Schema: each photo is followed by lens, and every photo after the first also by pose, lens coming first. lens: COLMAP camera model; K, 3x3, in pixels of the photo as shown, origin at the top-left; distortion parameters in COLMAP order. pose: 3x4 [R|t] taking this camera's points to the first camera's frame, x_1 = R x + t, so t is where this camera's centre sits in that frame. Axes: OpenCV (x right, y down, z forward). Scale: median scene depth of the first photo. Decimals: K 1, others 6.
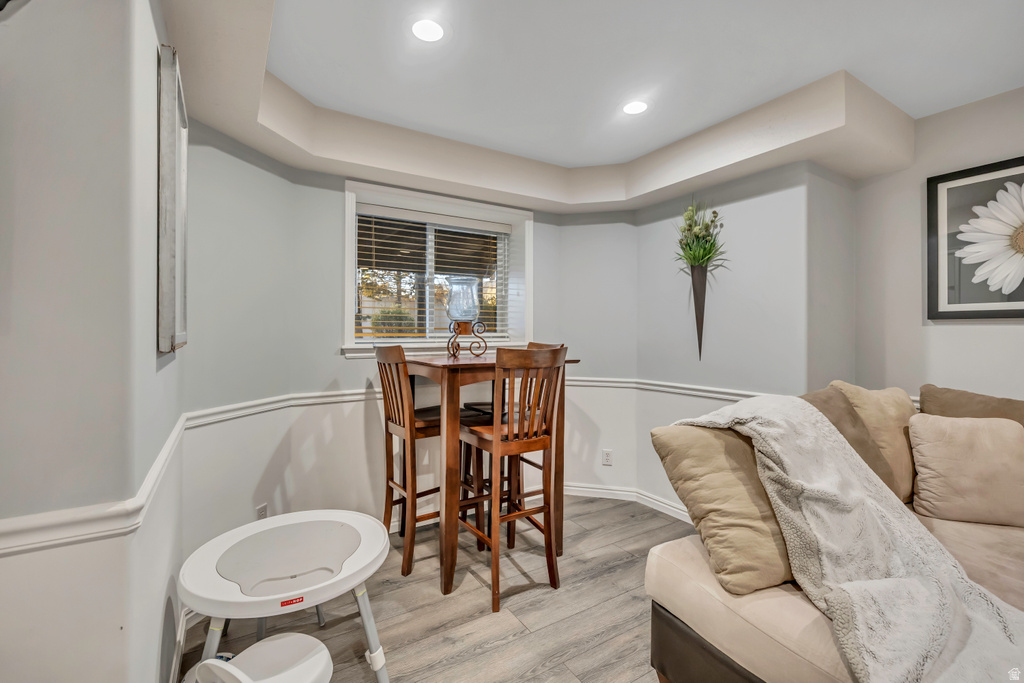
lens RADIAL K [[443.2, 0, 509.6], [0, 443.2, 332.5], [0, 0, 1]] dist [-0.001789, 0.000086]
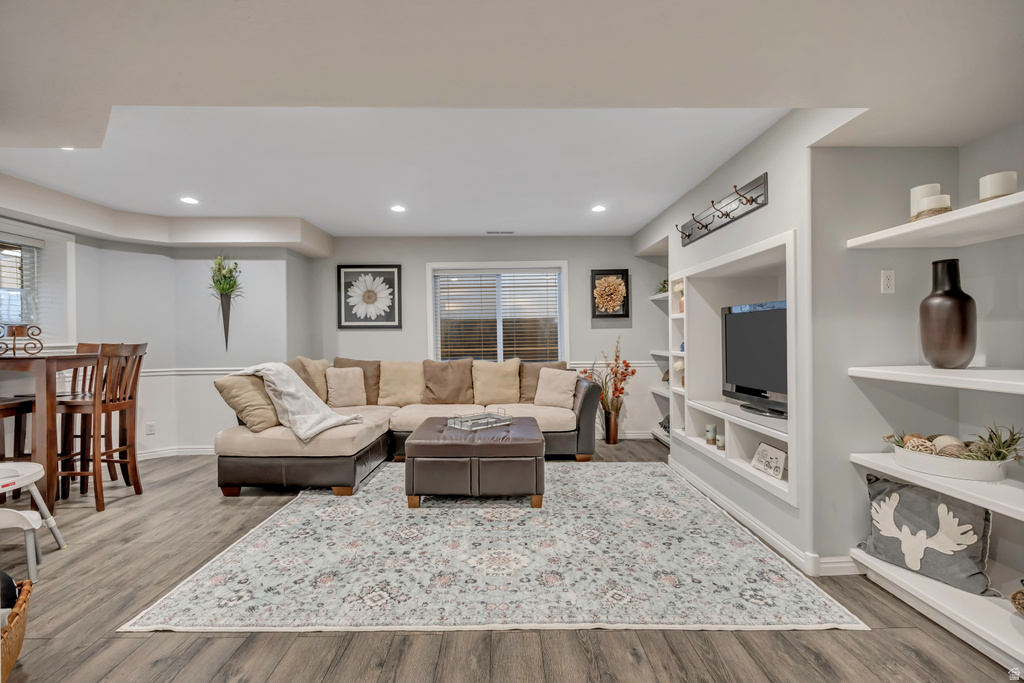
lens RADIAL K [[448.5, 0, 508.8], [0, 448.5, 340.8], [0, 0, 1]] dist [-0.000903, 0.000065]
pose [[0.518429, -0.011950, 0.855037, -0.567440], [0.009373, 0.999922, 0.008292, 0.021799], [-0.855069, 0.003715, 0.518501, -0.950580]]
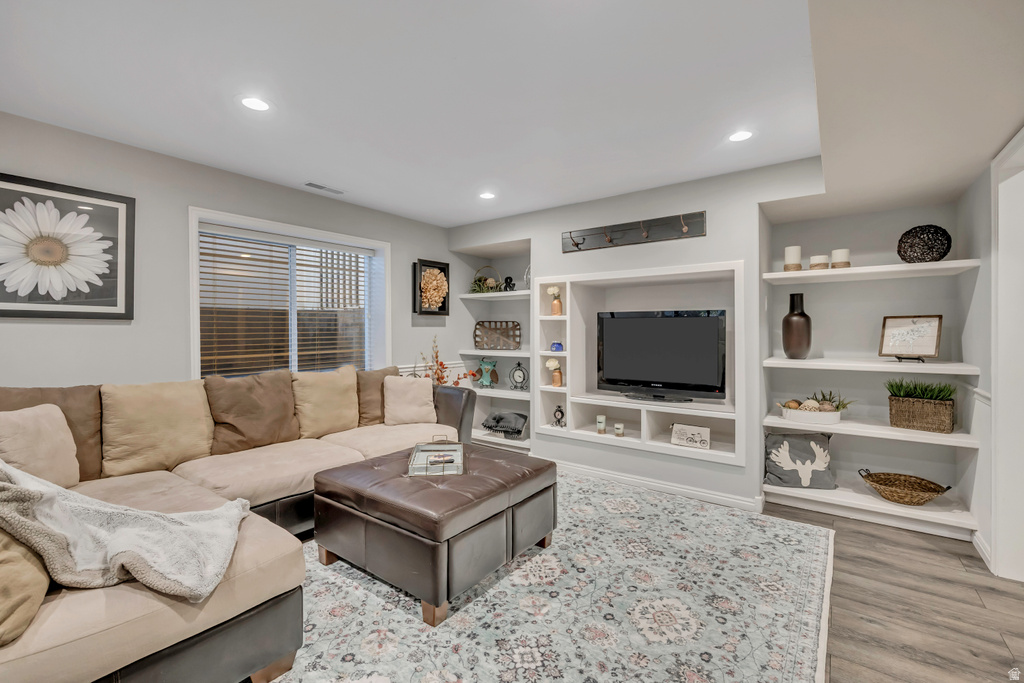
lens RADIAL K [[443.2, 0, 509.6], [0, 443.2, 332.5], [0, 0, 1]] dist [-0.001789, 0.000086]
pose [[-0.364117, -0.004082, 0.931344, -0.351593], [-0.001317, 0.999992, 0.003868, -0.000528], [-0.931352, 0.000182, -0.364120, 0.243231]]
